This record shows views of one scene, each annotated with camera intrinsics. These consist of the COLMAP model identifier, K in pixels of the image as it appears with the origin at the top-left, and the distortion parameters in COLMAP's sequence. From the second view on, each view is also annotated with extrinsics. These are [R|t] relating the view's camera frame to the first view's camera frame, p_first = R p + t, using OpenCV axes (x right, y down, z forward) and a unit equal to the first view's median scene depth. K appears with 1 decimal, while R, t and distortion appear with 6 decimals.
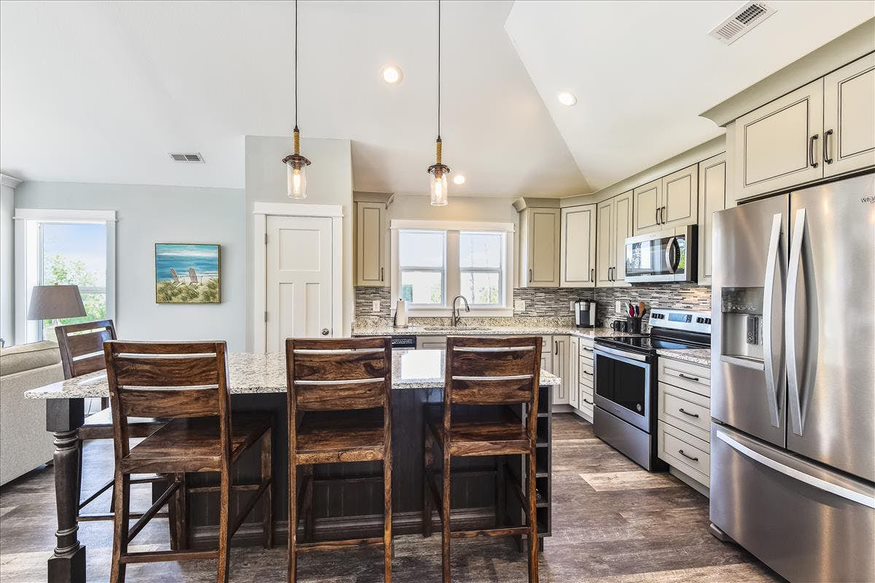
lens RADIAL K [[407.0, 0, 436.1], [0, 407.0, 293.0], [0, 0, 1]] dist [-0.003293, -0.000583]
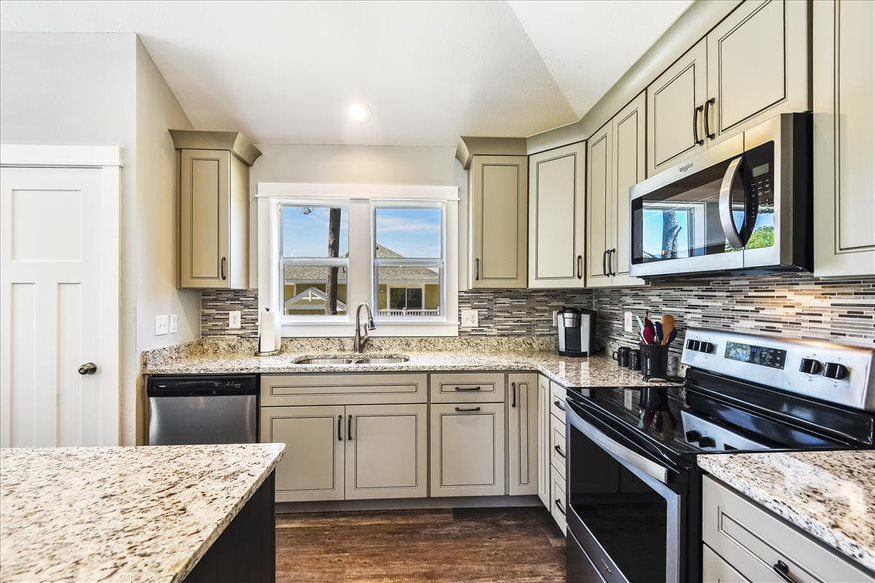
lens RADIAL K [[407.0, 0, 437.6], [0, 407.0, 292.3], [0, 0, 1]] dist [-0.003293, -0.000583]
pose [[0.997103, -0.005393, -0.075872, 0.233793], [0.004502, 0.999919, -0.011911, -0.001727], [0.075930, 0.011535, 0.997046, 0.426908]]
